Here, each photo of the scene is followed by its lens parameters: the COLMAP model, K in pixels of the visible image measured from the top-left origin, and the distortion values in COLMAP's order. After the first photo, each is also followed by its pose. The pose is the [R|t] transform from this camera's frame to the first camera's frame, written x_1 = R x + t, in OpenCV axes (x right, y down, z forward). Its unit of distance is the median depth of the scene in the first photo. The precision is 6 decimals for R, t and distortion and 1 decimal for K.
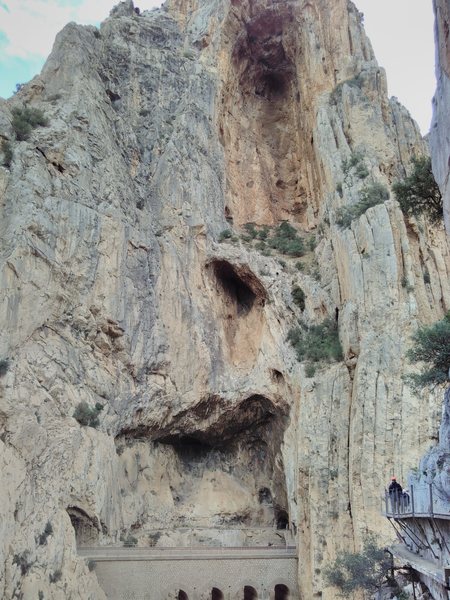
lens RADIAL K [[524.6, 0, 223.5], [0, 524.6, 302.6], [0, 0, 1]] dist [0.108278, -0.147969]
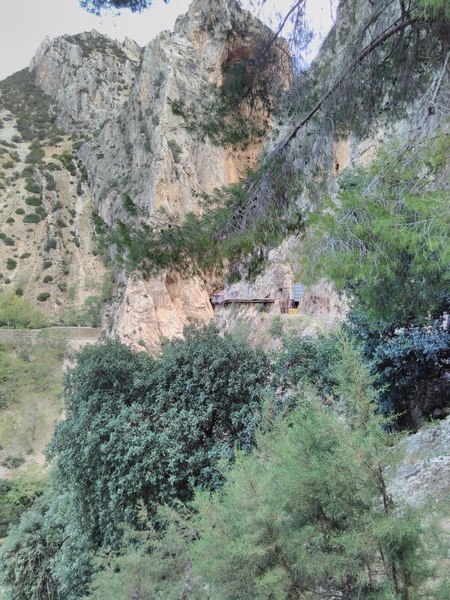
lens RADIAL K [[524.6, 0, 212.9], [0, 524.6, 302.0], [0, 0, 1]] dist [0.108278, -0.147969]
pose [[0.926862, 0.003603, 0.375385, -0.852756], [-0.100005, 0.966190, 0.237648, -0.233434], [-0.361837, -0.257807, 0.895885, -0.881999]]
